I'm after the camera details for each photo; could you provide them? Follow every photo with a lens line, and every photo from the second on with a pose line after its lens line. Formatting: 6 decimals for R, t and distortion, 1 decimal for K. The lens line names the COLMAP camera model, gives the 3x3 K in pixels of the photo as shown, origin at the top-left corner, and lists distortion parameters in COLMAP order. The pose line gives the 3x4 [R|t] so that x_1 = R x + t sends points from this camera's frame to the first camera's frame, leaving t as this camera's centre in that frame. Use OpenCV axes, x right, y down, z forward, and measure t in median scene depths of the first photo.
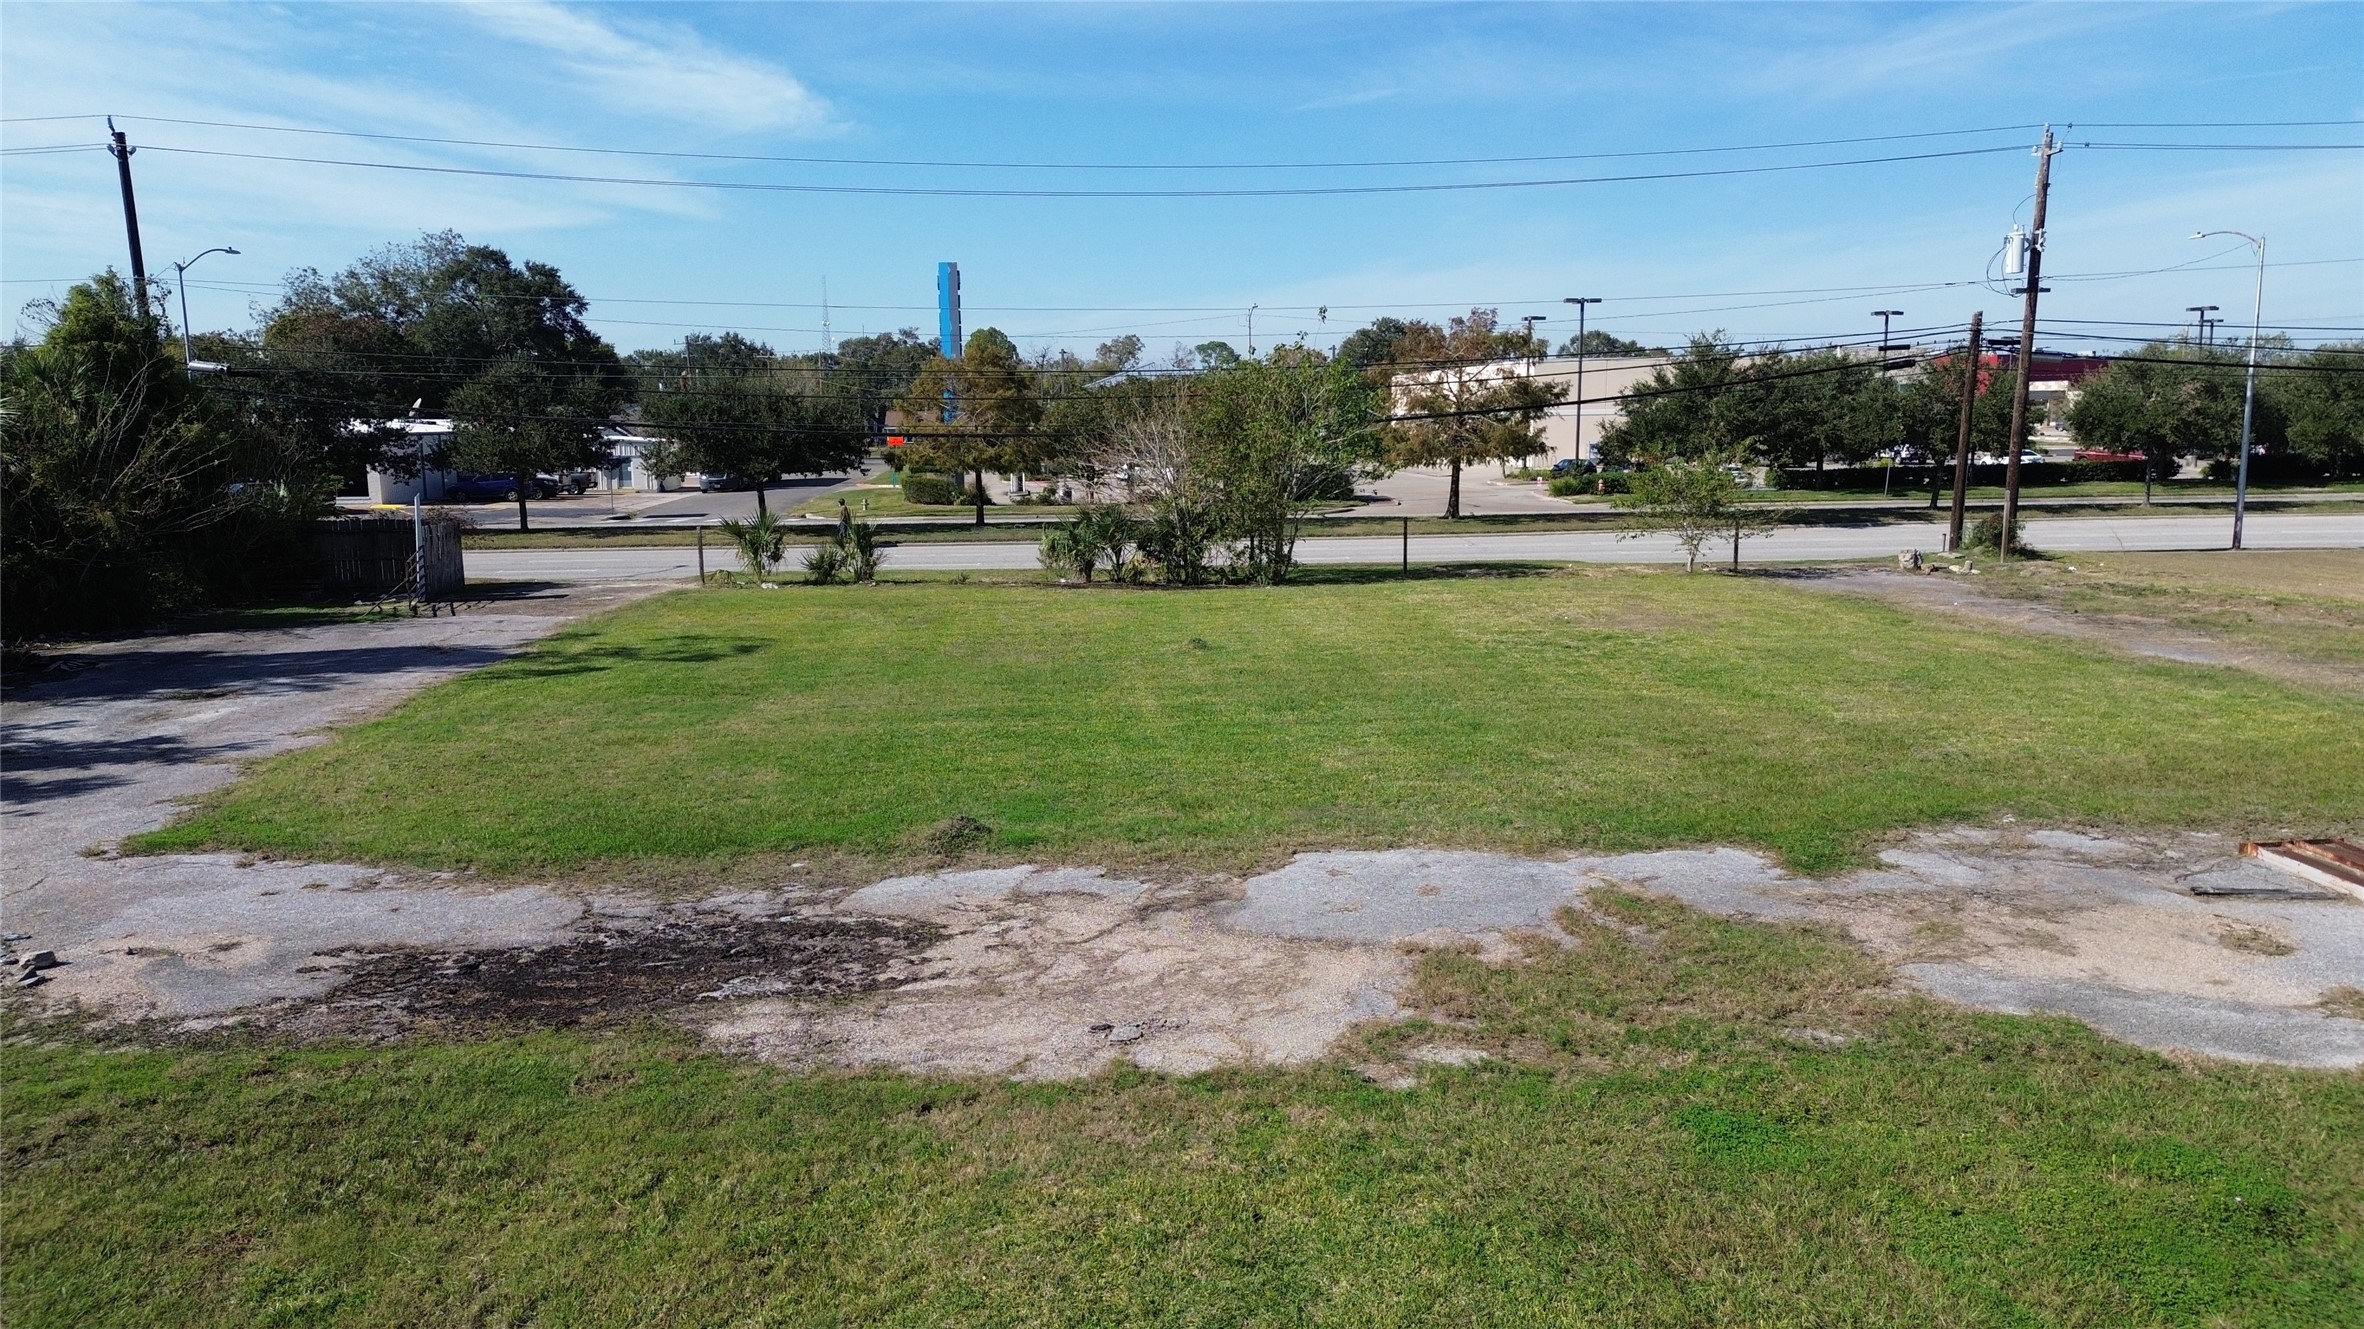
lens RADIAL K [[1664.0, 0, 1185.7], [0, 1664.0, 659.4], [0, 0, 1]] dist [0.093125, -0.108340]
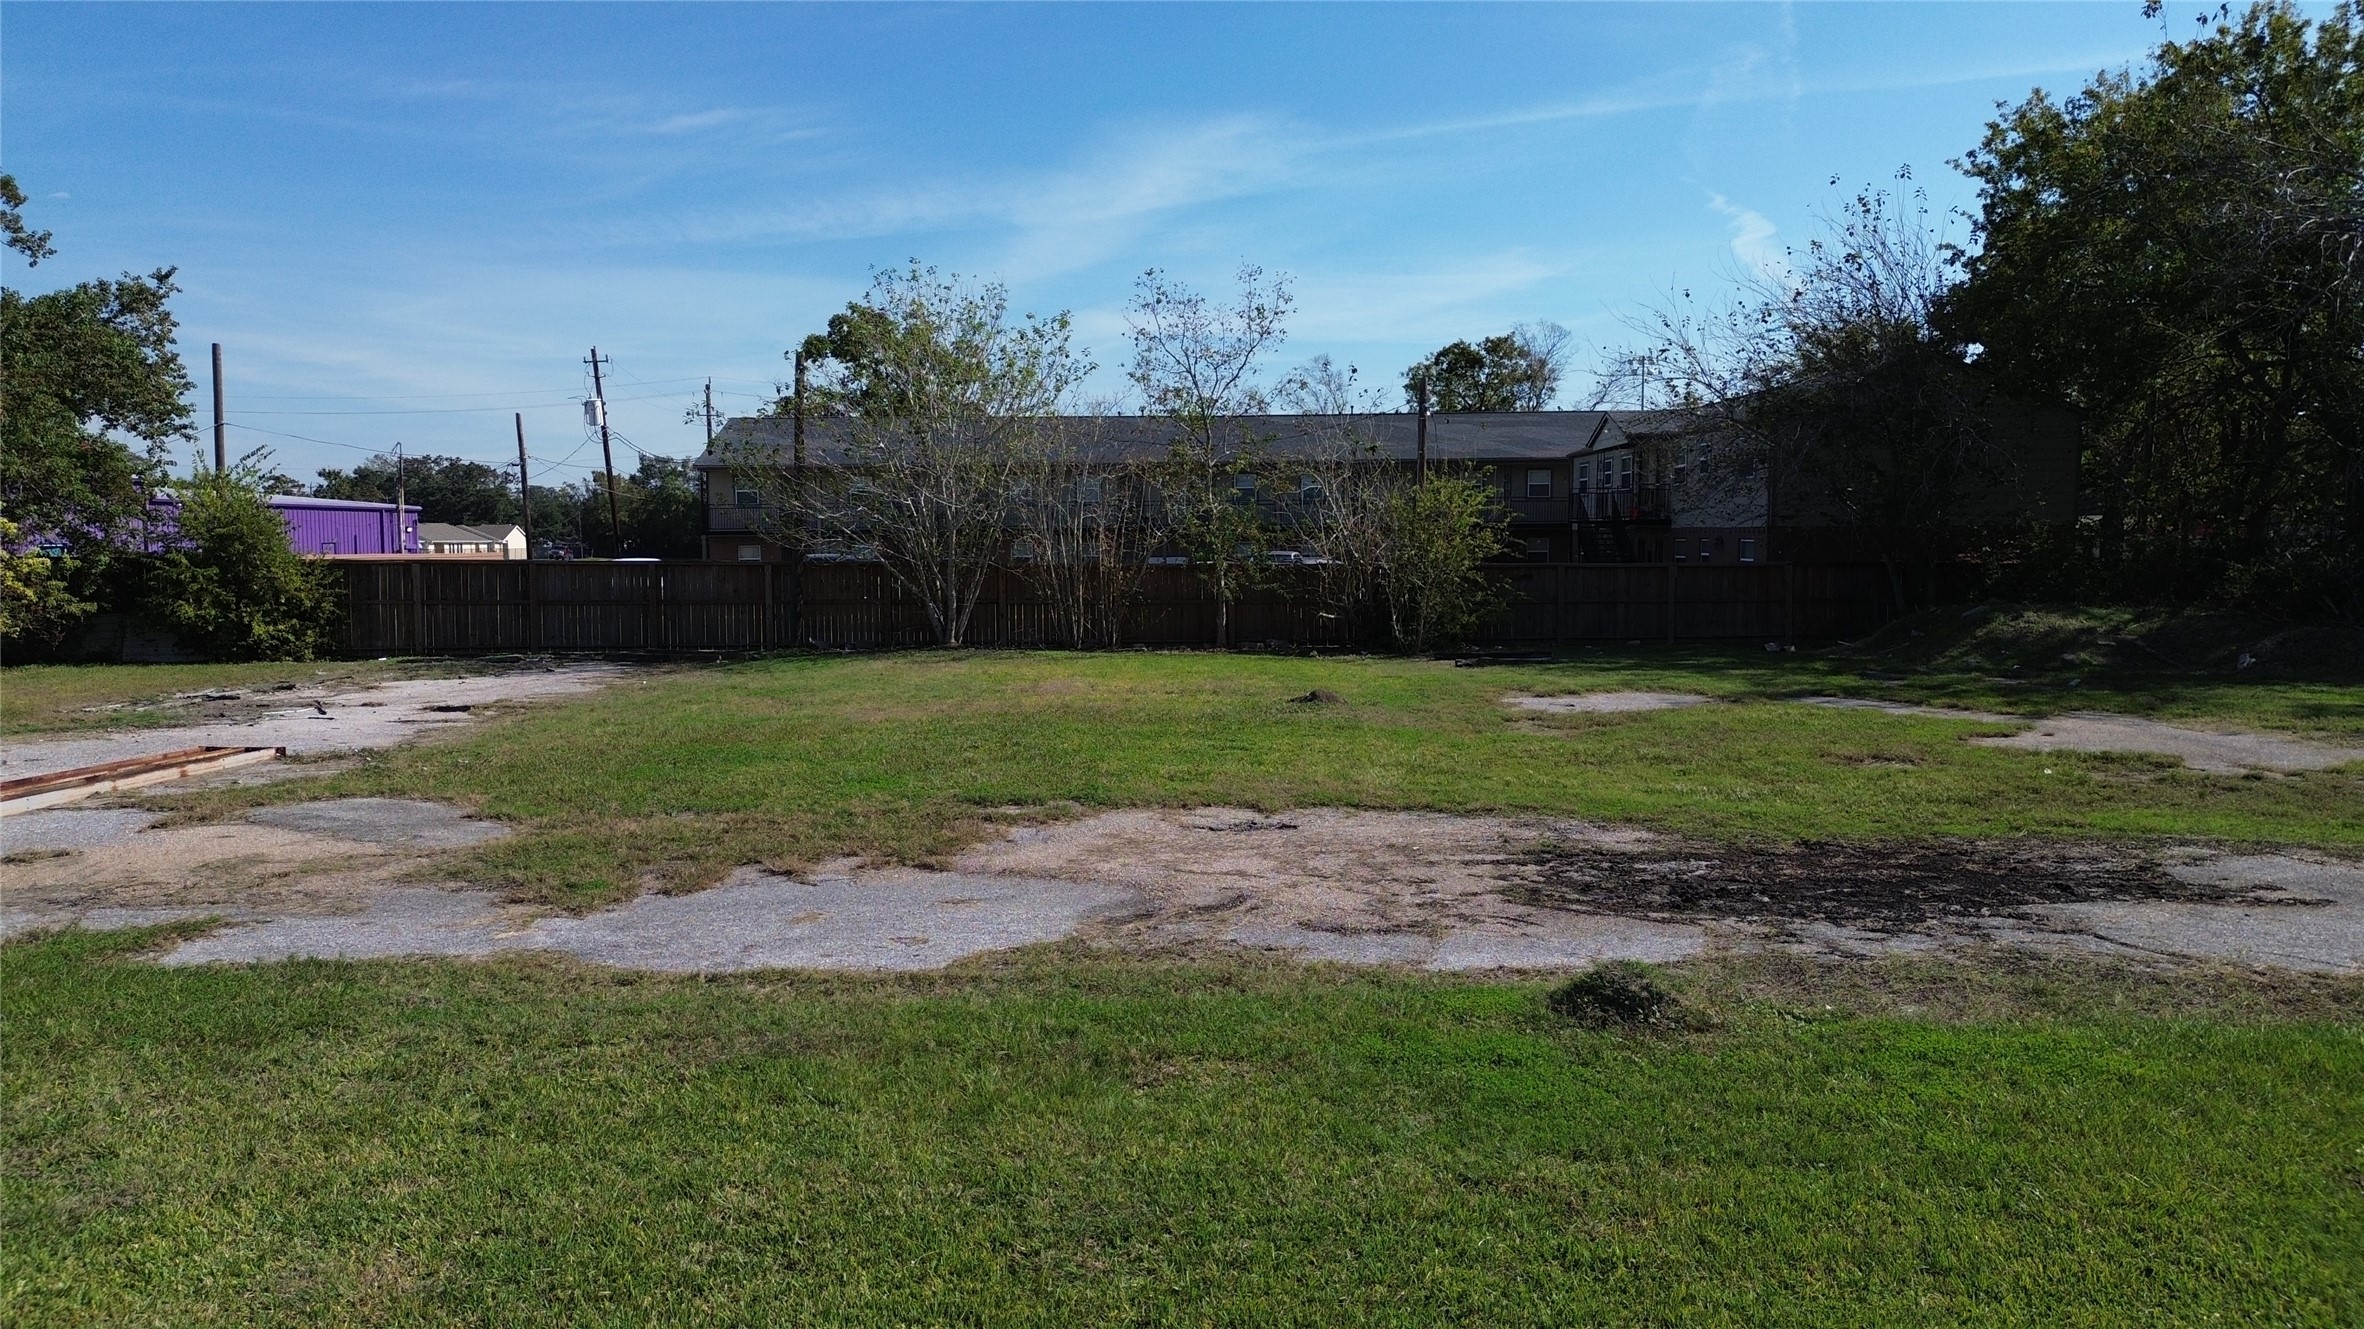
lens RADIAL K [[1664.0, 0, 1185.7], [0, 1664.0, 659.4], [0, 0, 1]] dist [0.093125, -0.108340]
pose [[-0.995701, 0.010328, 0.092044, -0.024627], [0.029785, 0.976682, 0.212616, -0.036871], [-0.087701, 0.214443, -0.972791, 0.588784]]
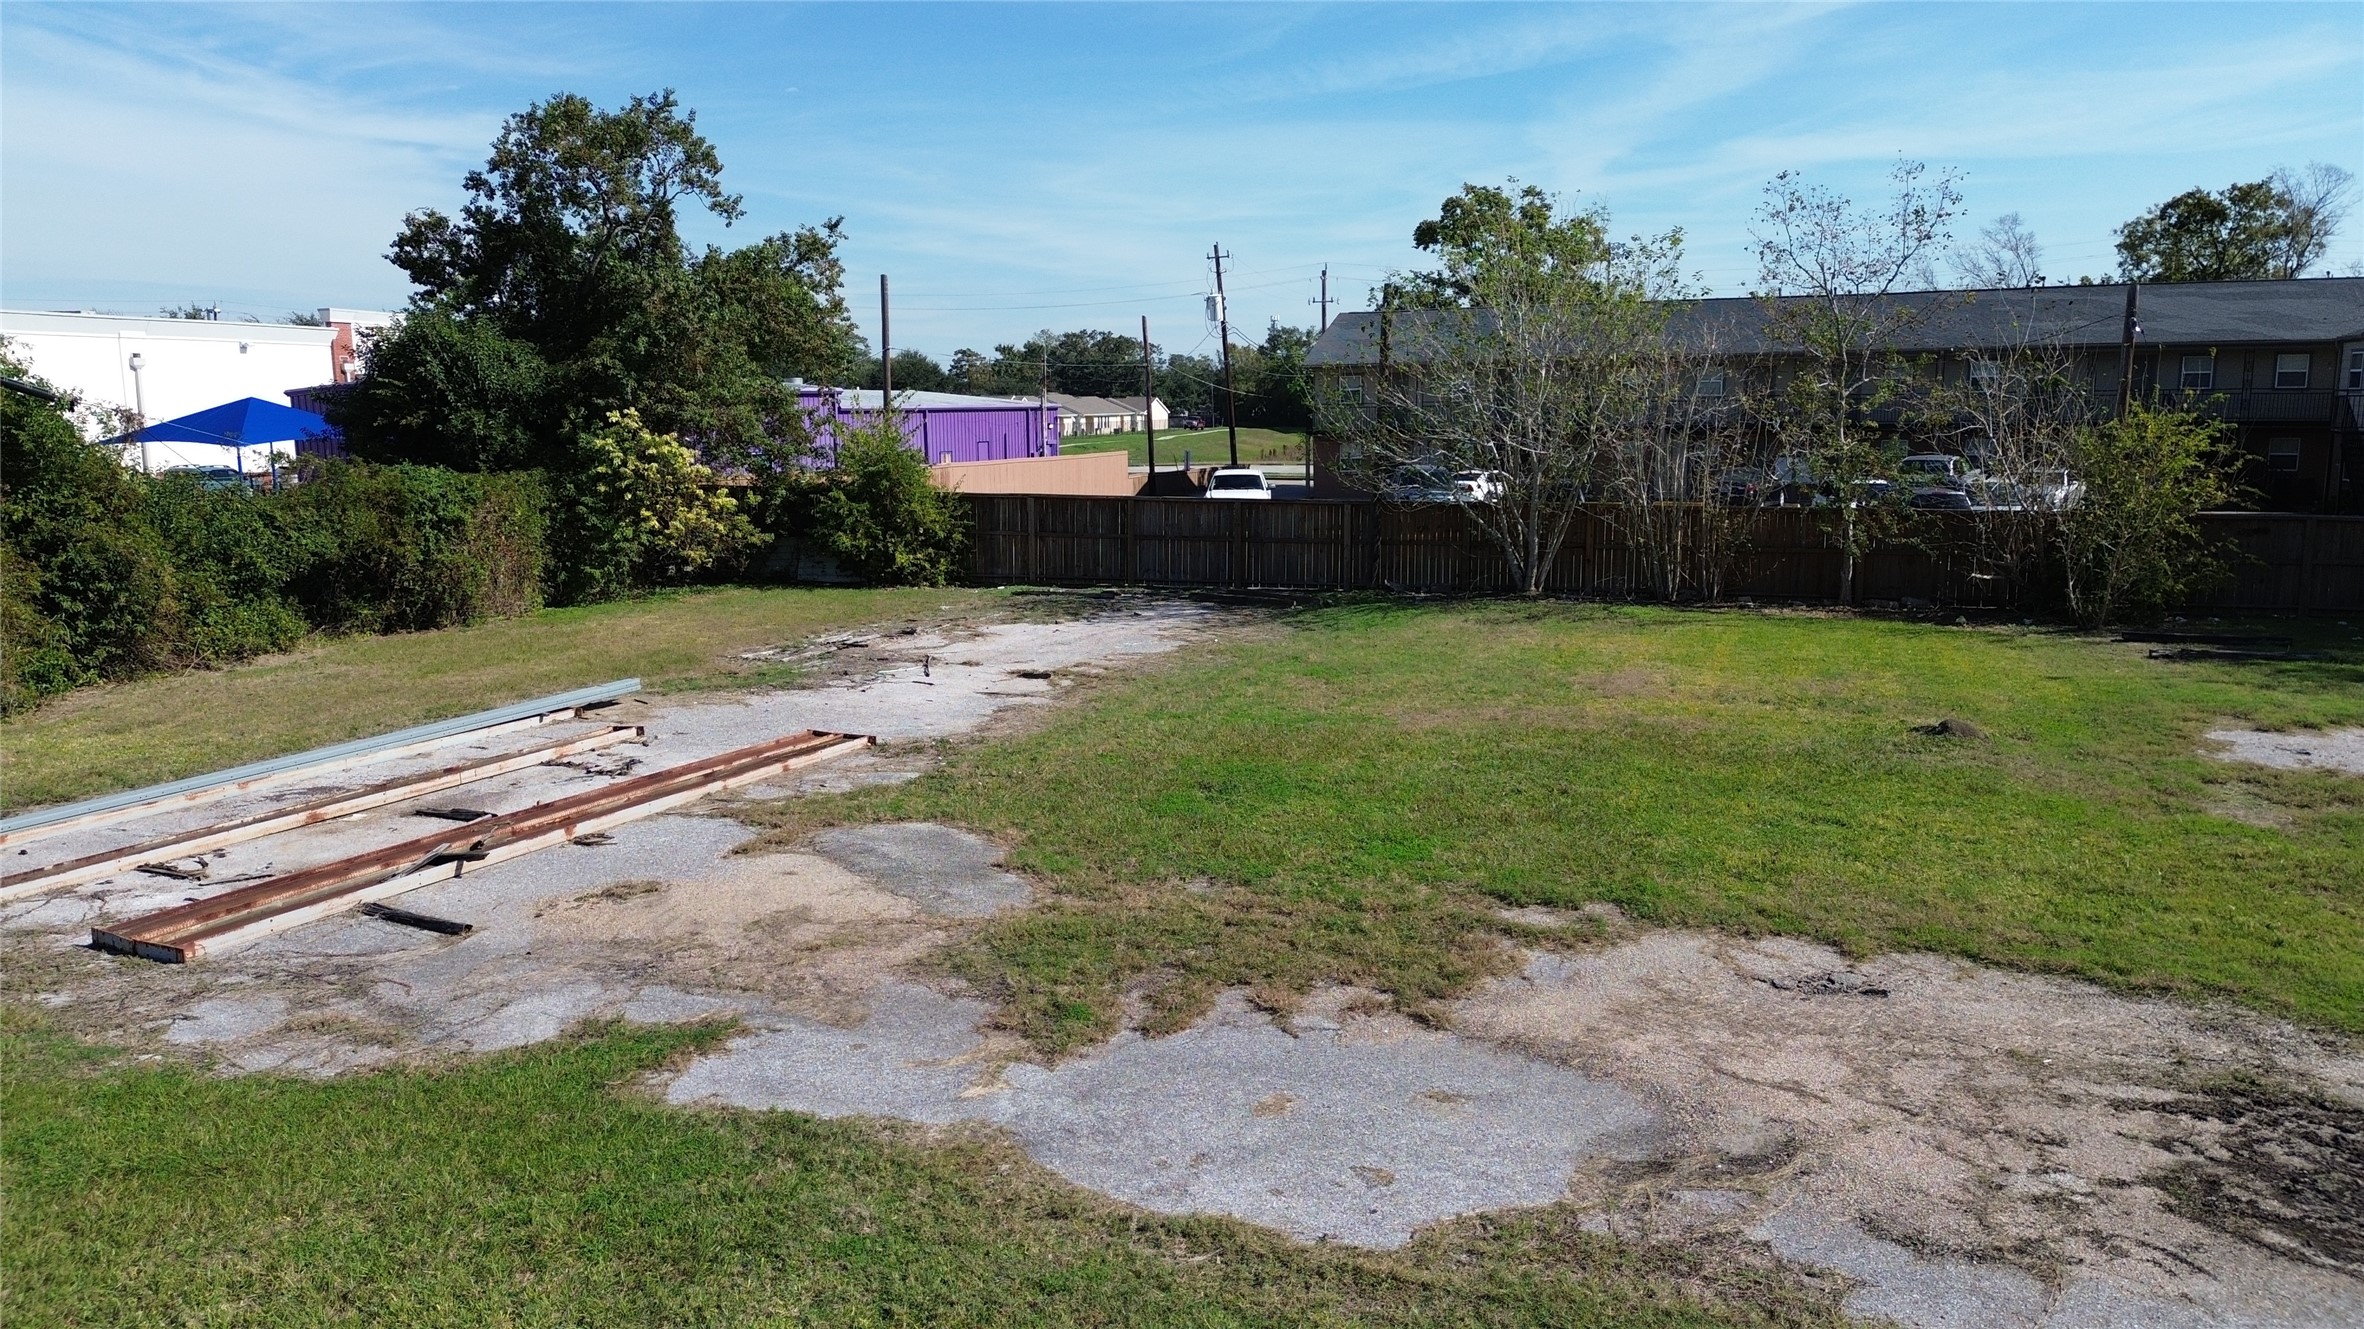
lens RADIAL K [[1664.0, 0, 1185.7], [0, 1664.0, 659.4], [0, 0, 1]] dist [0.093125, -0.108340]
pose [[-0.897865, -0.049486, 0.437480, -0.030481], [0.080842, 0.958237, 0.274310, -0.068150], [-0.432784, 0.281660, -0.856368, 0.542035]]
